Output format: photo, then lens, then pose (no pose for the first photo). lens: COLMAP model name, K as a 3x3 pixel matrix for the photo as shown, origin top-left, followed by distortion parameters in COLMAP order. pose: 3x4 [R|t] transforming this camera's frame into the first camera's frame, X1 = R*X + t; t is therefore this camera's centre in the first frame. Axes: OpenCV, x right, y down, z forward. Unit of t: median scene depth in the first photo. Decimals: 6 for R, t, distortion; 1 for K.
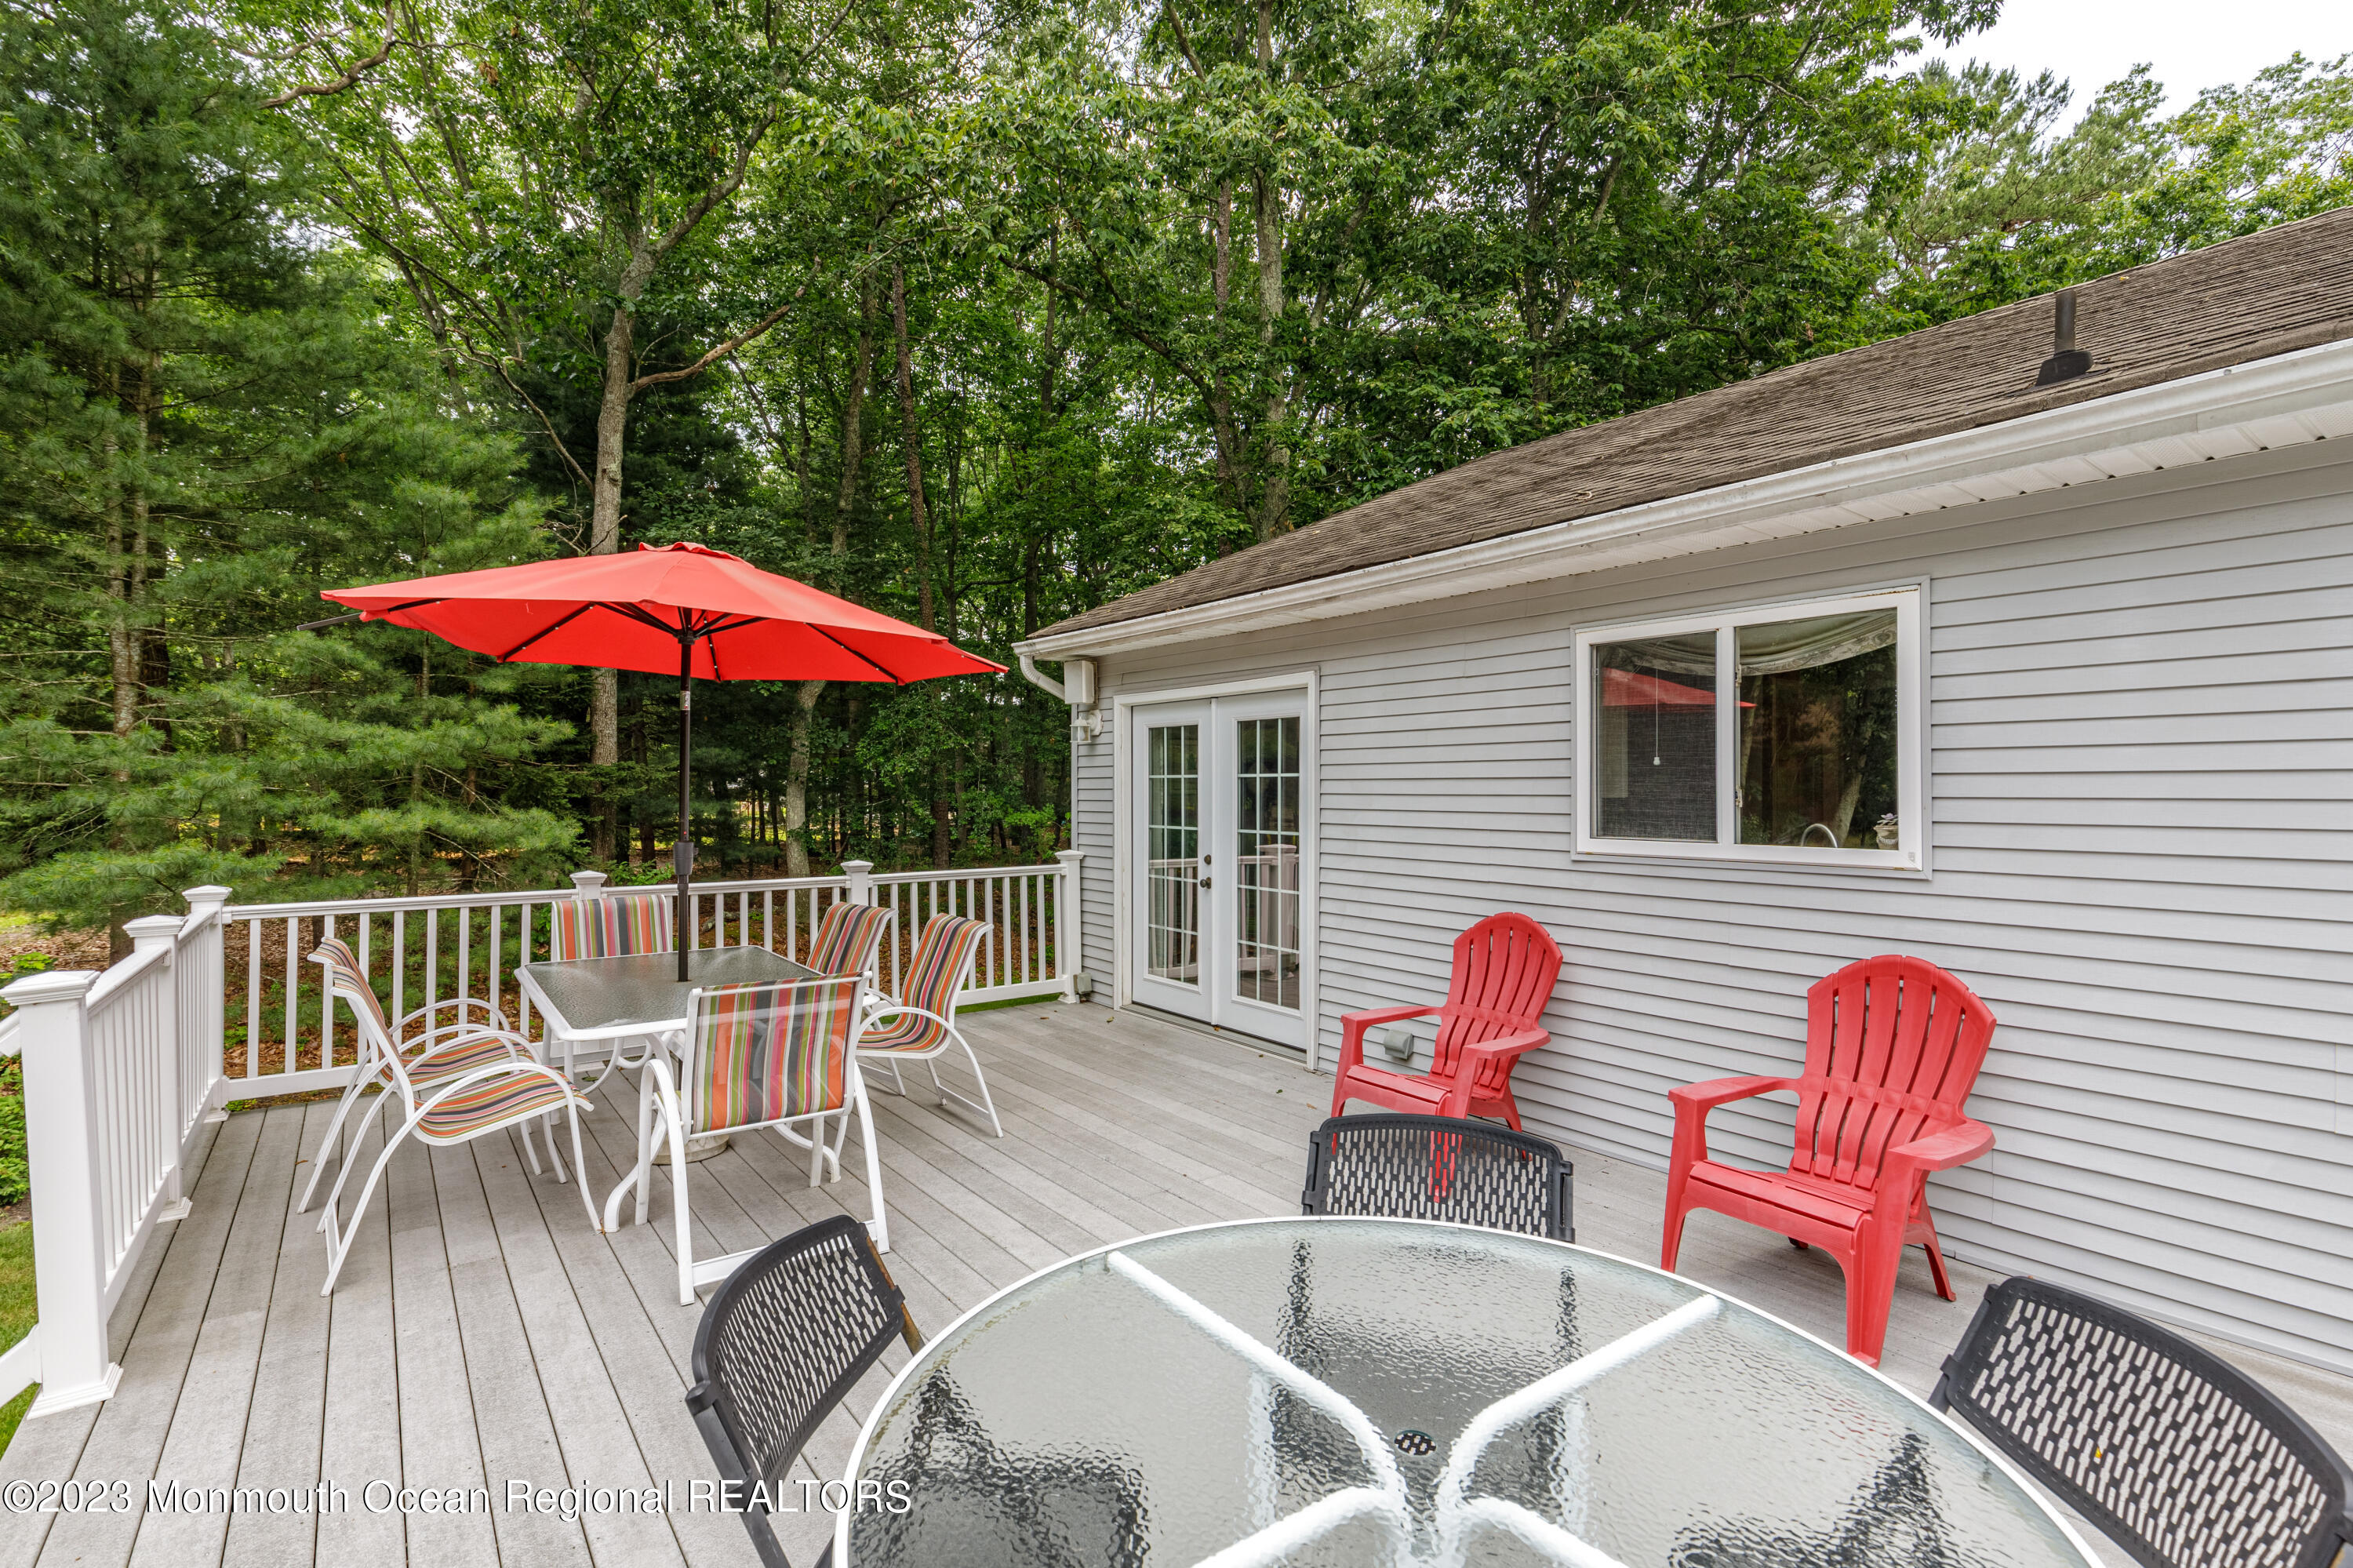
lens RADIAL K [[1071.8, 0, 1162.6], [0, 1071.8, 786.1], [0, 0, 1]] dist [0.007374, -0.001842]
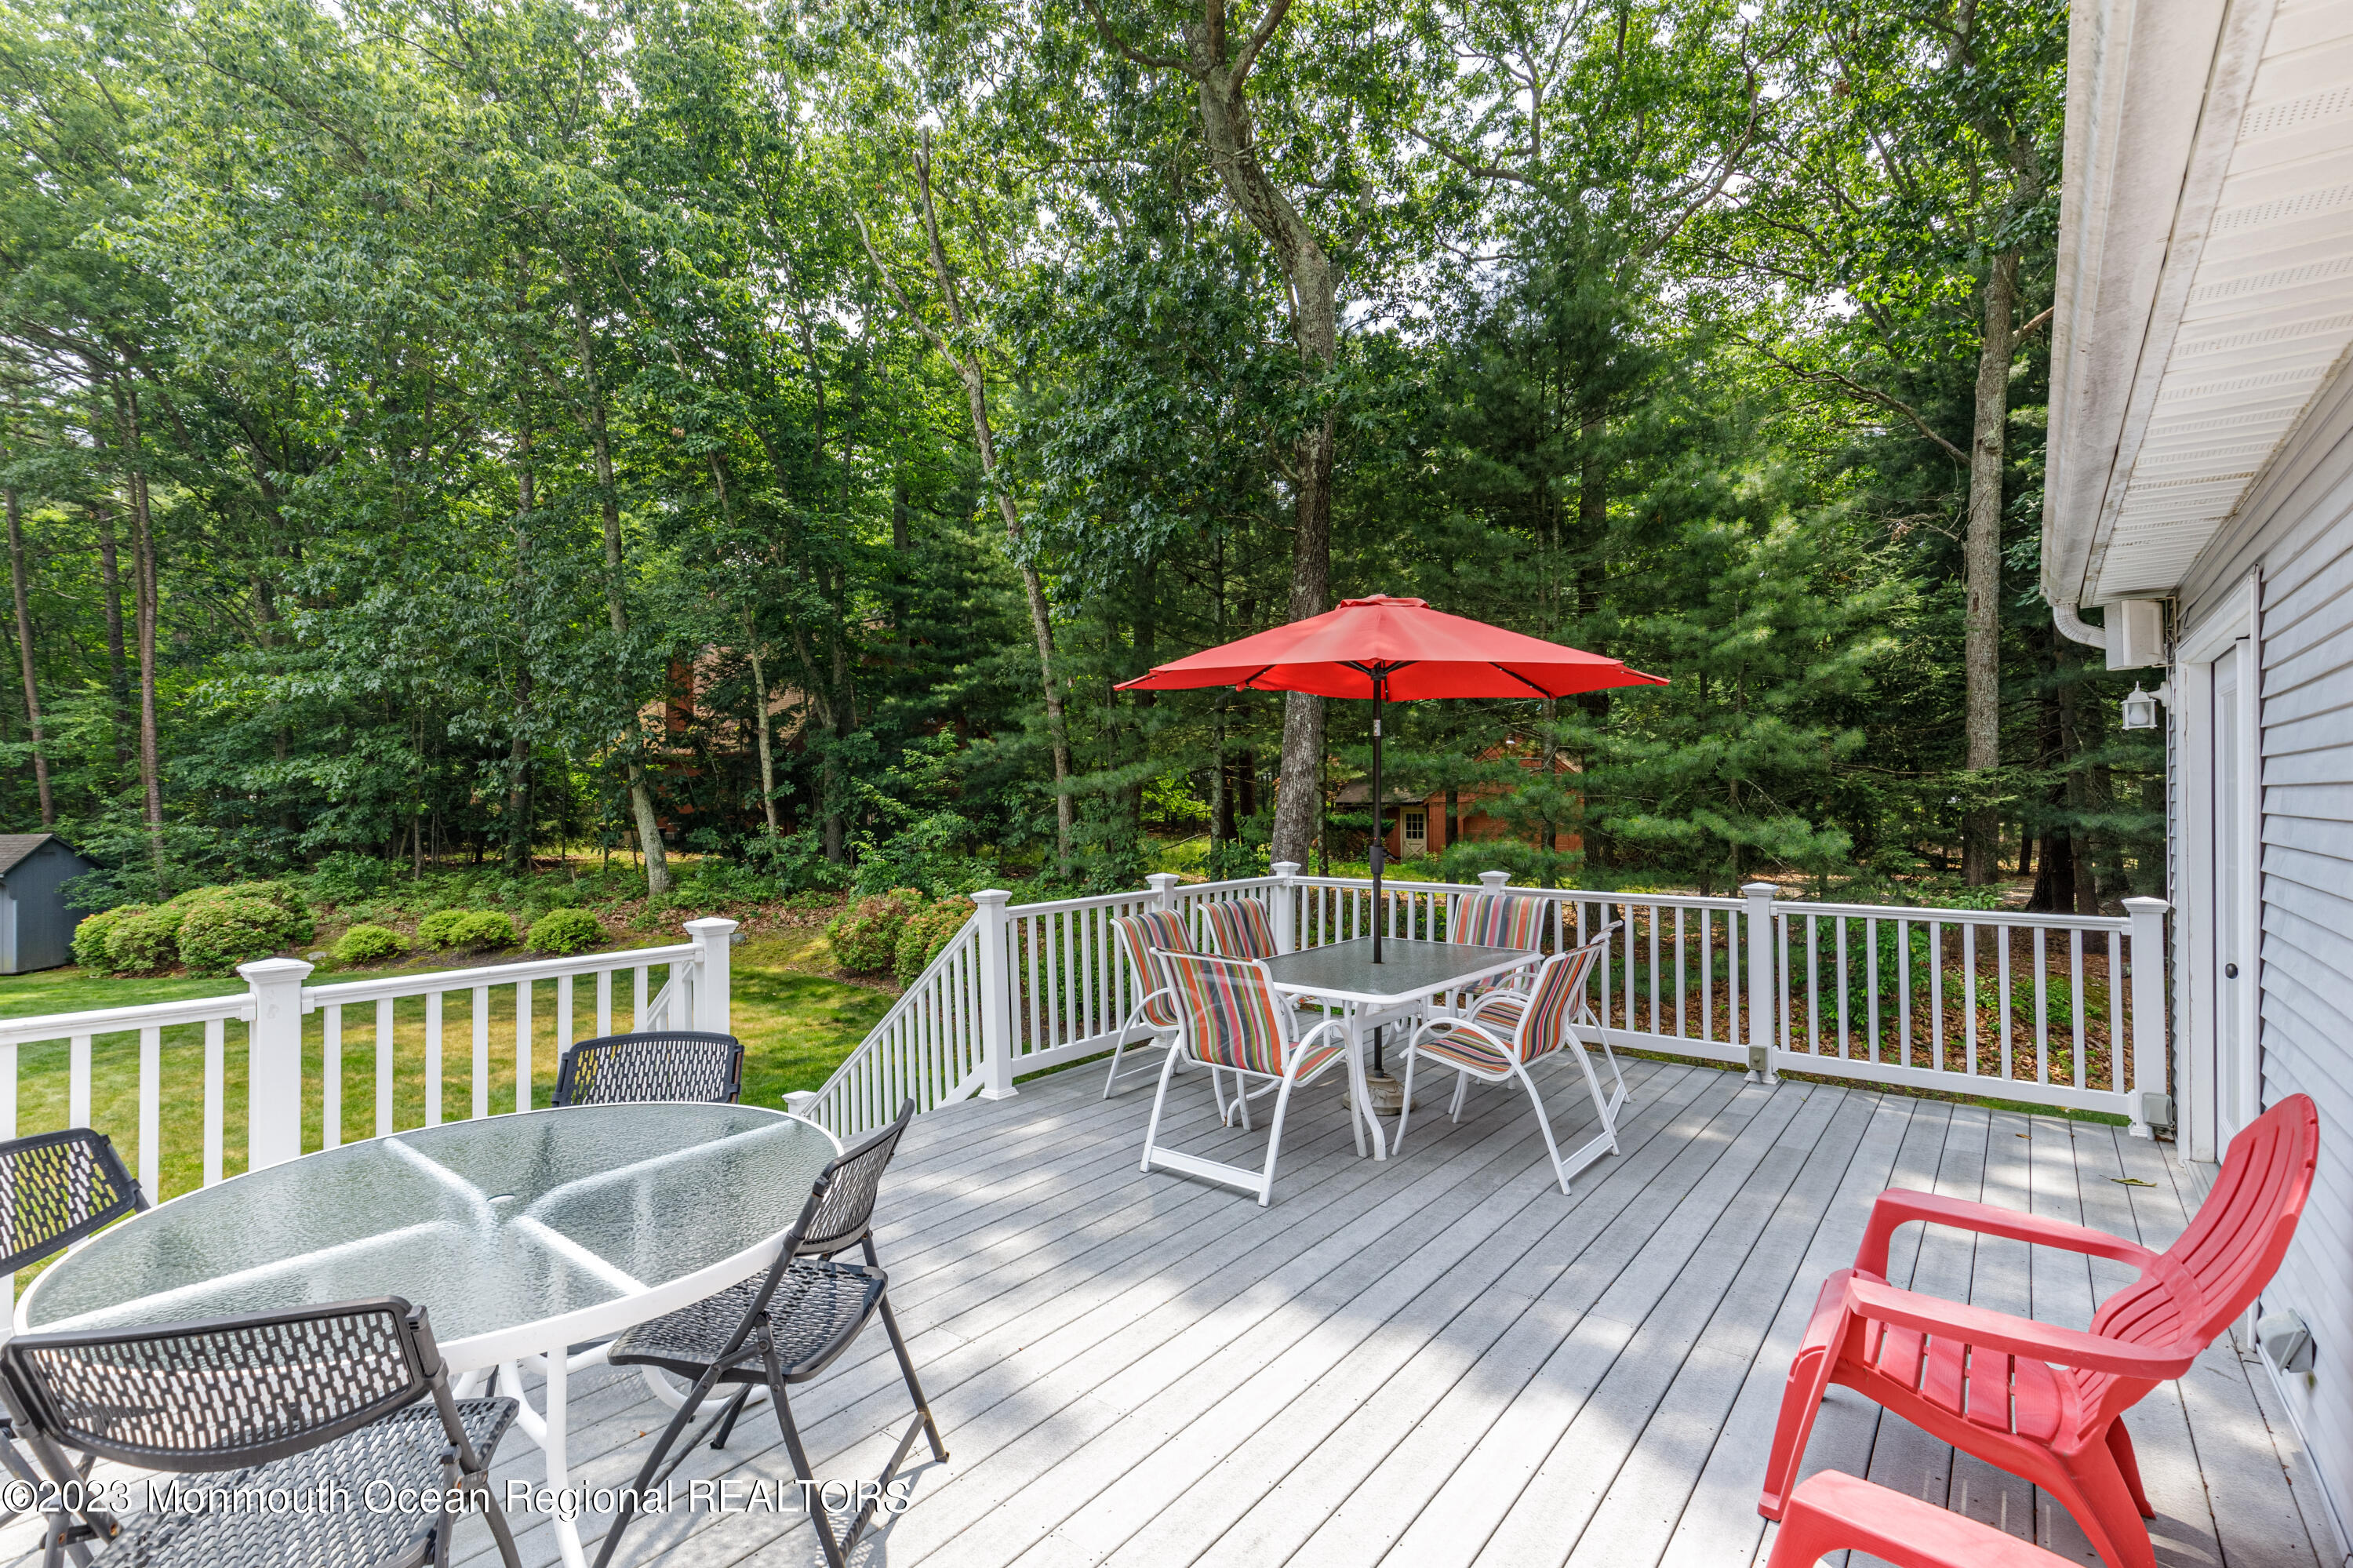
lens RADIAL K [[1071.8, 0, 1168.8], [0, 1071.8, 794.4], [0, 0, 1]] dist [0.007374, -0.001842]
pose [[0.275027, -0.000713, -0.961436, 0.362576], [-0.000543, 0.999999, -0.000897, -0.001104], [0.961436, 0.000769, 0.275026, 0.262076]]
